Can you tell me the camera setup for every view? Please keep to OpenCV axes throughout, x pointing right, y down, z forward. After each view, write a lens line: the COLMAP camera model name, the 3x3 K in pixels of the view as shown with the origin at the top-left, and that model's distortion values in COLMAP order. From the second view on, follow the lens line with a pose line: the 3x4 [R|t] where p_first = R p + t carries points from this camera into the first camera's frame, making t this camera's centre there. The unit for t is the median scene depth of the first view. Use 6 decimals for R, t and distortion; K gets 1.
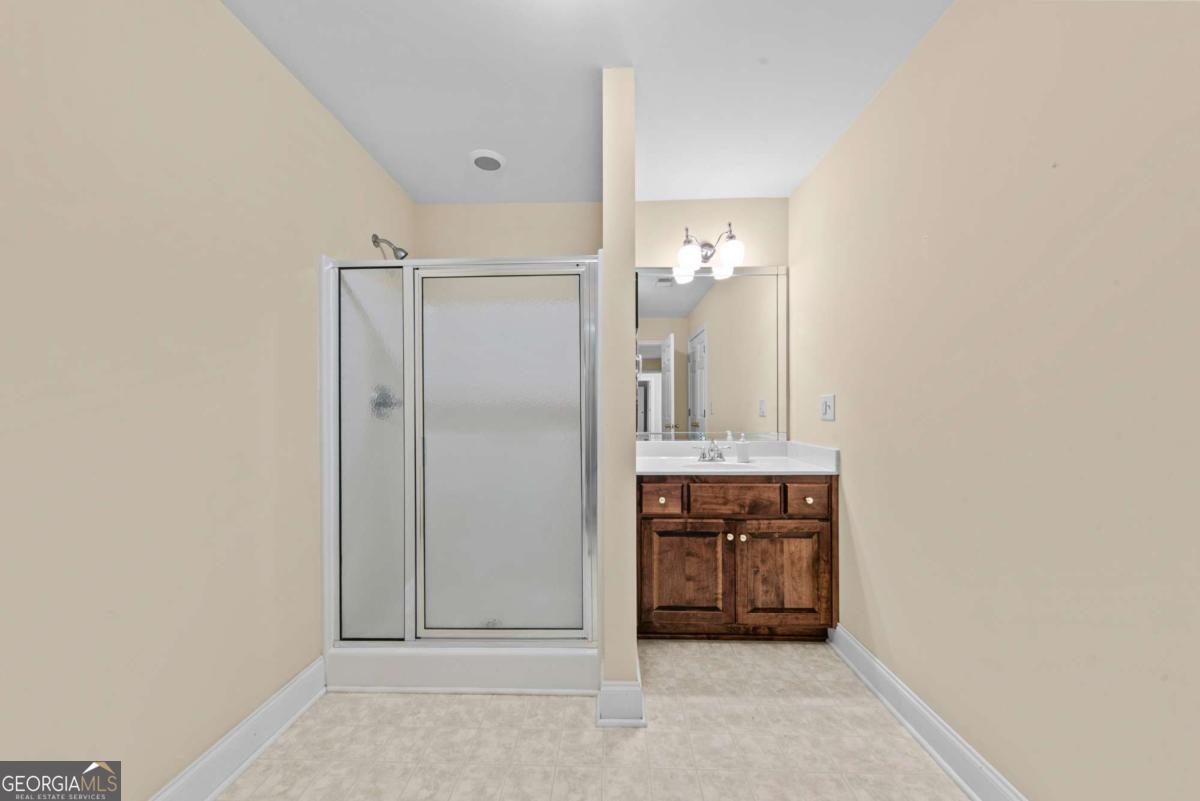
lens RADIAL K [[418.6, 0, 604.9], [0, 418.6, 400.5], [0, 0, 1]] dist [0.001451, -0.000667]
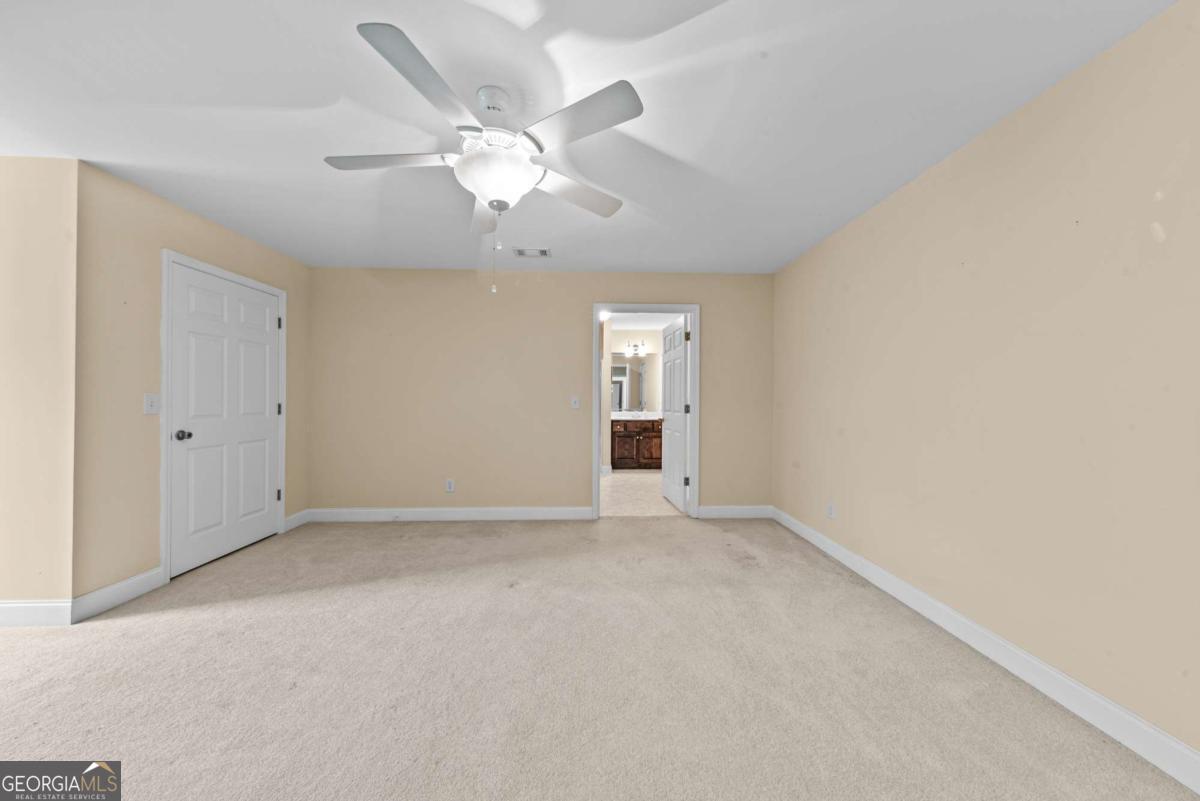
lens RADIAL K [[418.6, 0, 604.1], [0, 418.6, 395.9], [0, 0, 1]] dist [0.001451, -0.000667]
pose [[0.998172, 0.011986, 0.059238, -0.190092], [-0.011537, 0.999902, -0.007929, 0.008877], [-0.059327, 0.007231, 0.998212, -2.449198]]
